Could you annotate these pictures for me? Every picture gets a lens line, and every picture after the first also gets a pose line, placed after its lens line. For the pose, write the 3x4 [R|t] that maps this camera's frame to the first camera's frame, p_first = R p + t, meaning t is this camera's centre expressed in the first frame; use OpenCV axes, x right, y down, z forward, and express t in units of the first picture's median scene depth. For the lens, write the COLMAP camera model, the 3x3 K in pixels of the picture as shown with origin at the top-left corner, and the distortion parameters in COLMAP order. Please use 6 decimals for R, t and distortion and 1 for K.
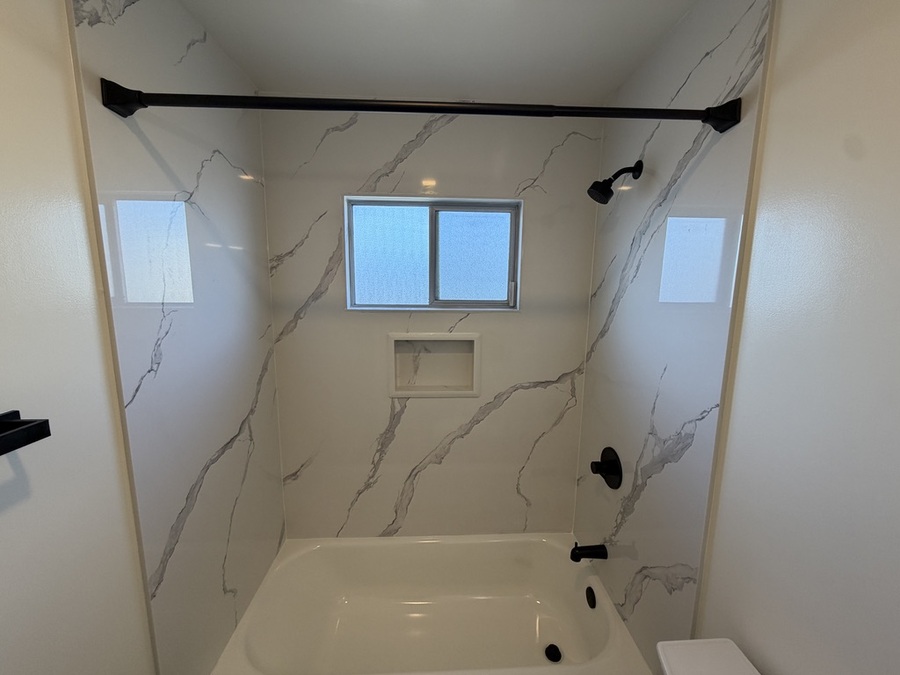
lens RADIAL K [[359.8, 0, 451.6], [0, 359.8, 337.3], [0, 0, 1]] dist [0.000498, 0.000449]
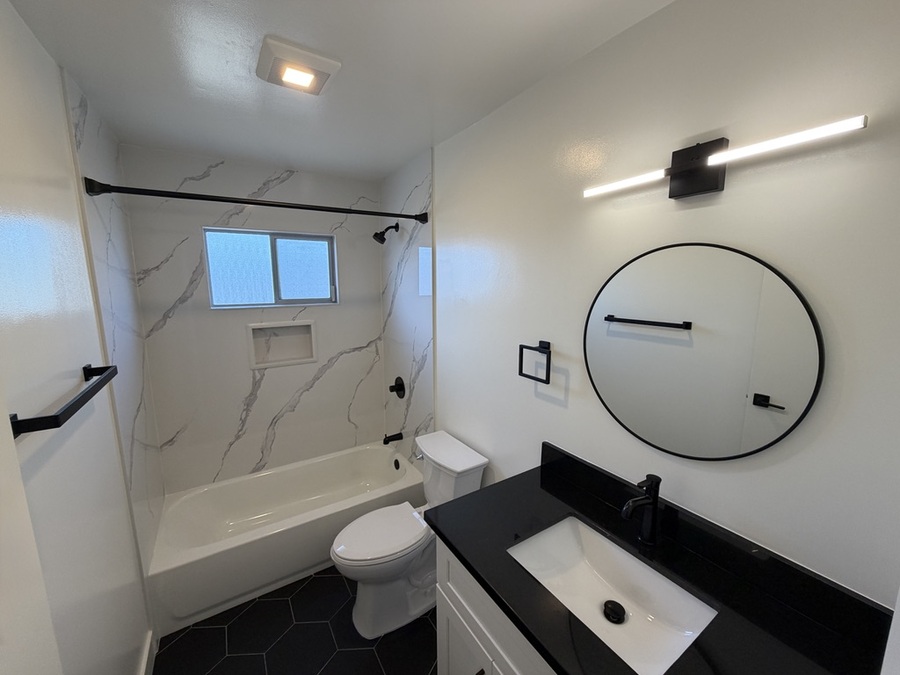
lens RADIAL K [[359.8, 0, 451.7], [0, 359.8, 336.9], [0, 0, 1]] dist [0.000498, 0.000449]
pose [[0.868116, -0.090644, 0.488014, -0.170992], [0.085055, 0.995808, 0.033659, 0.059999], [-0.489019, 0.012288, 0.872187, -0.631799]]
